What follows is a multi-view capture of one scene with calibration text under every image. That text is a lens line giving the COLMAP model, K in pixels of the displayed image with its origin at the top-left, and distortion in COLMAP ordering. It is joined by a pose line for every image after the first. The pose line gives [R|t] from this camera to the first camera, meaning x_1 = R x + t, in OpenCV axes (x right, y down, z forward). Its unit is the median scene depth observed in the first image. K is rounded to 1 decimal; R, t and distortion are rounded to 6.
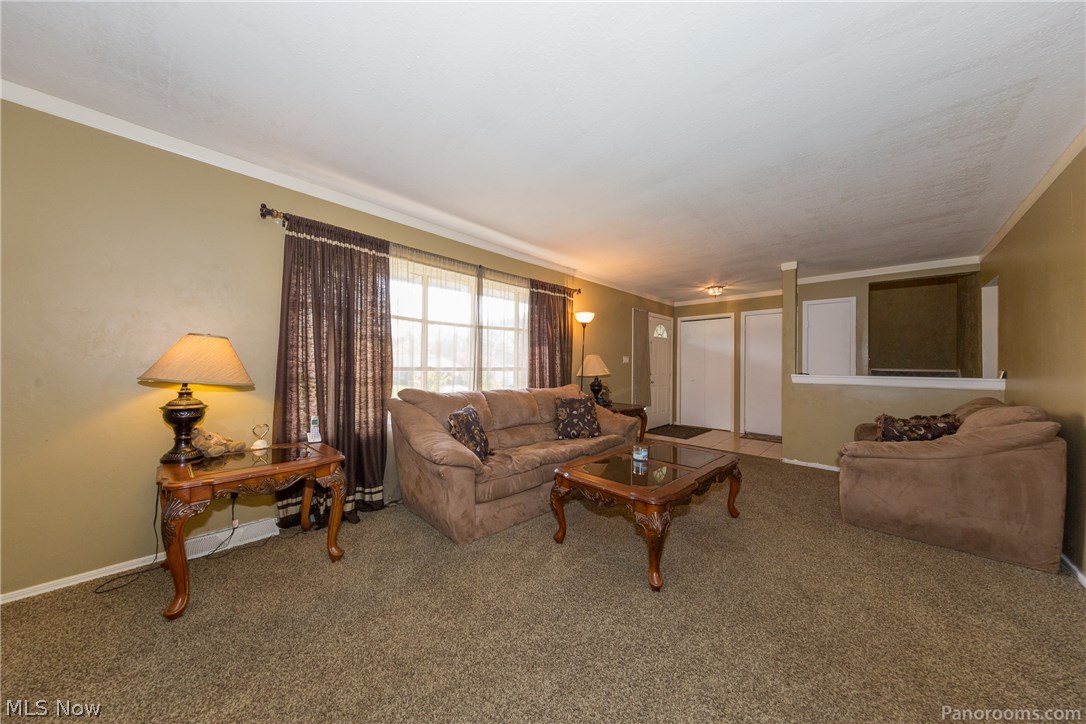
lens RADIAL K [[343.8, 0, 543.6], [0, 343.8, 363.4], [0, 0, 1]] dist [0.001358, 0.000094]
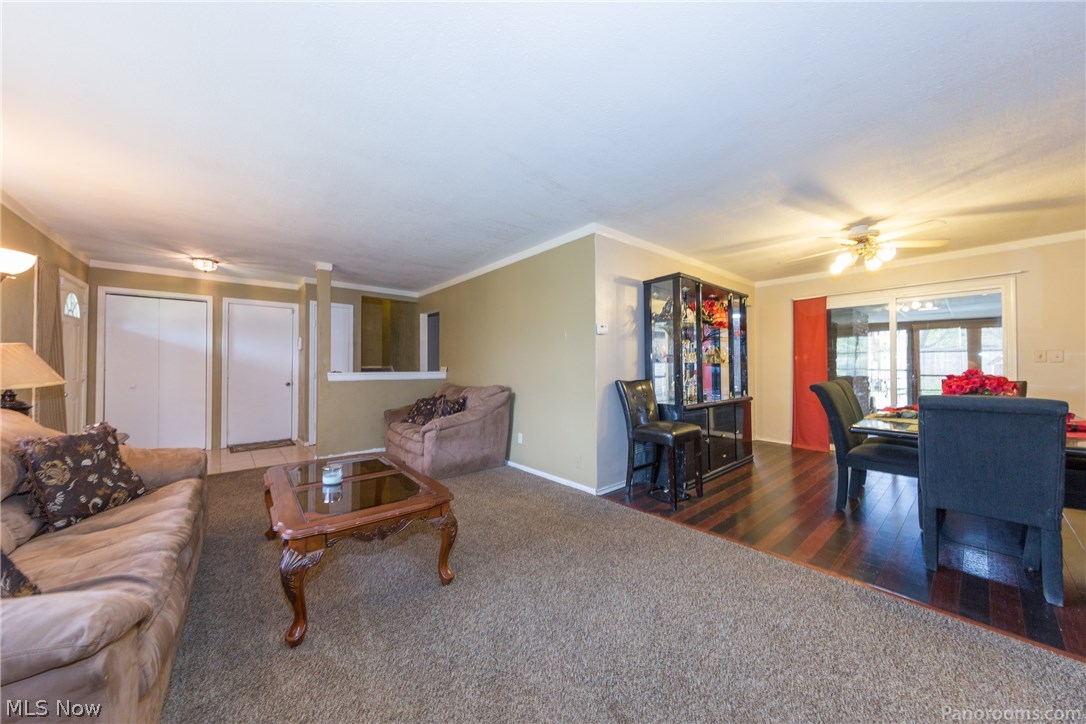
lens RADIAL K [[369.1, 0, 543.8], [0, 369.1, 363.2], [0, 0, 1]] dist [-0.000003, 0.000034]
pose [[0.100758, -0.002096, 0.994909, -0.305413], [-0.006015, 0.999978, 0.002715, -0.003878], [-0.994893, -0.006258, 0.100743, 0.246587]]
